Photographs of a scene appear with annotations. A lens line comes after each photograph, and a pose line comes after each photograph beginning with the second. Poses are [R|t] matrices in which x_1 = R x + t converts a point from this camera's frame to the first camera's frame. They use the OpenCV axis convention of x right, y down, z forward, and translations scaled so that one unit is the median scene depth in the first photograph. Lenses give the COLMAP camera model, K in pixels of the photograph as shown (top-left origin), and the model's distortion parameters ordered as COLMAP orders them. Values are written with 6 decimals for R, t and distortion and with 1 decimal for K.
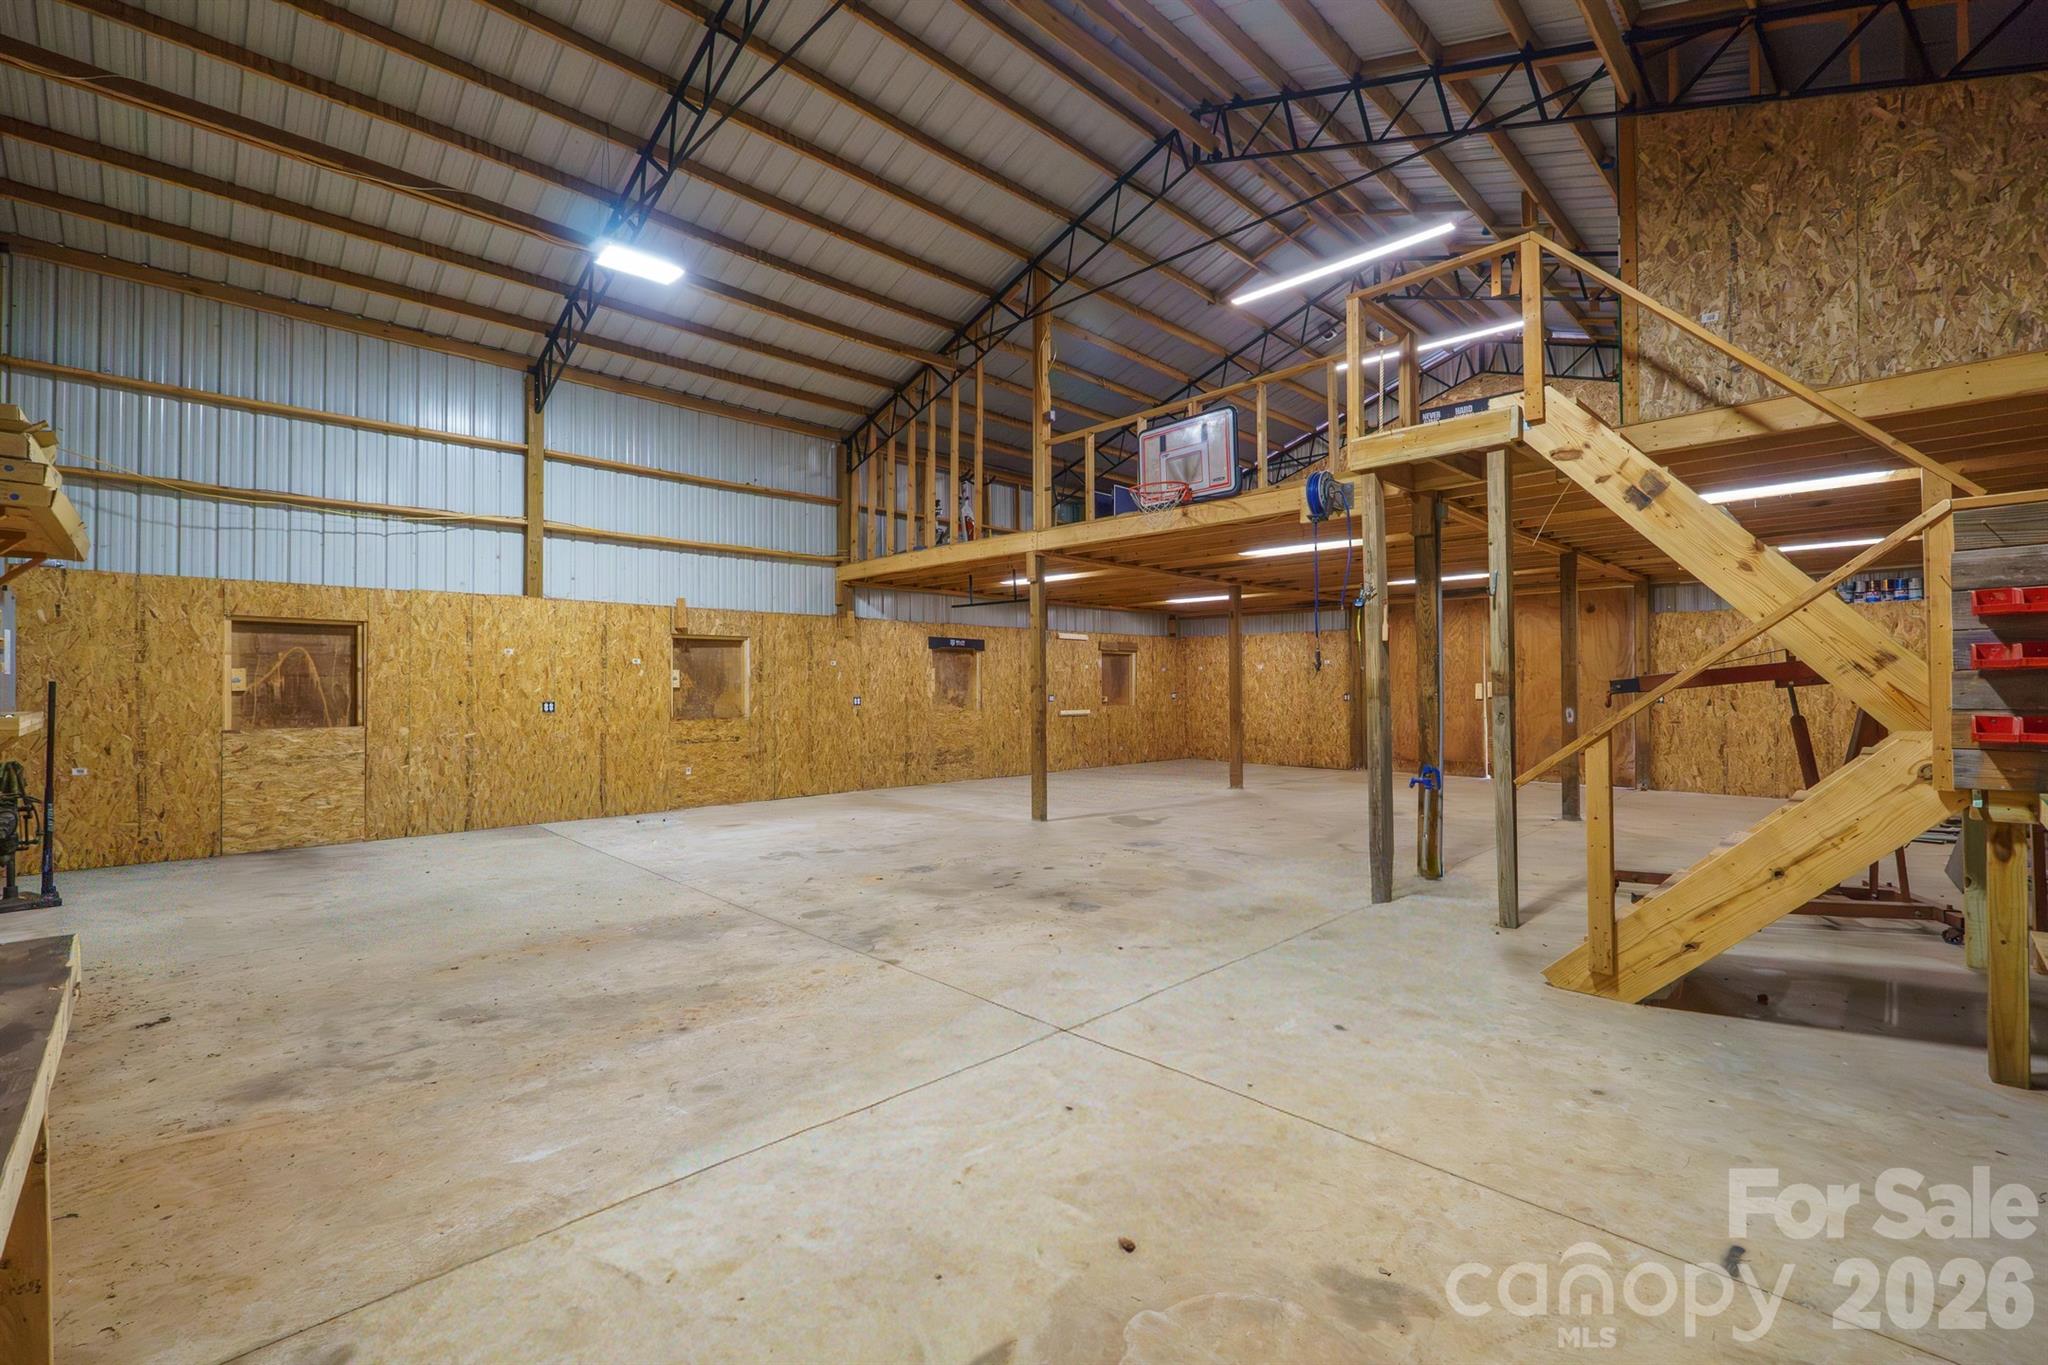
lens RADIAL K [[861.3, 0, 1031.7], [0, 861.3, 670.3], [0, 0, 1]] dist [-0.008813, 0.000513]
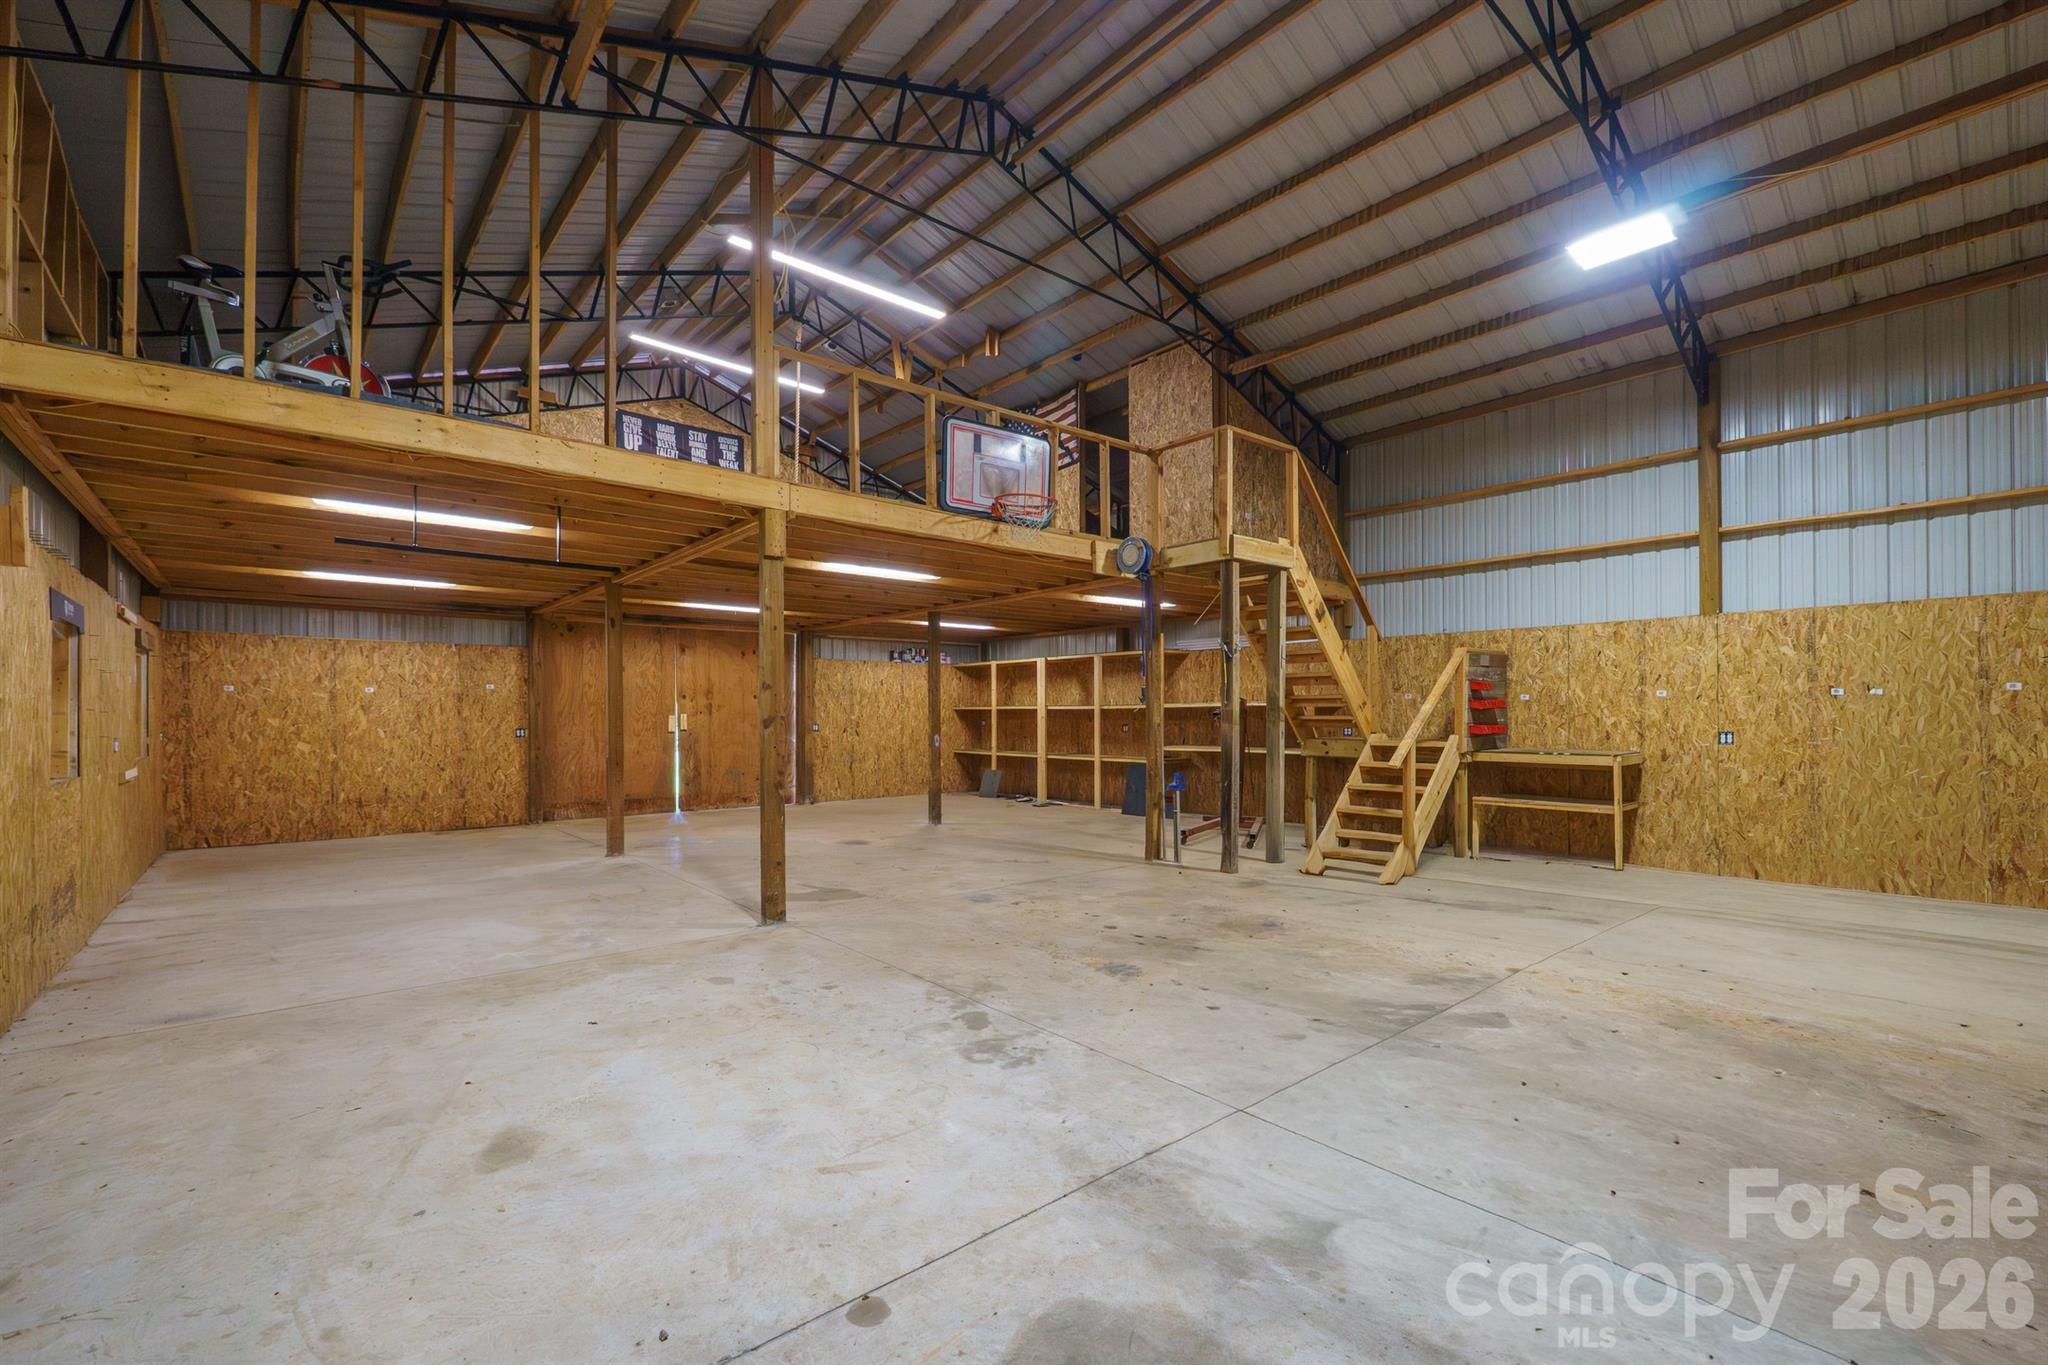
lens RADIAL K [[861.3, 0, 1065.3], [0, 861.3, 711.2], [0, 0, 1]] dist [-0.008813, 0.000513]
pose [[0.064364, 0.007042, 0.997902, -0.745153], [-0.015811, 0.999857, -0.006036, 0.016762], [-0.997801, -0.015389, 0.064466, 0.874305]]
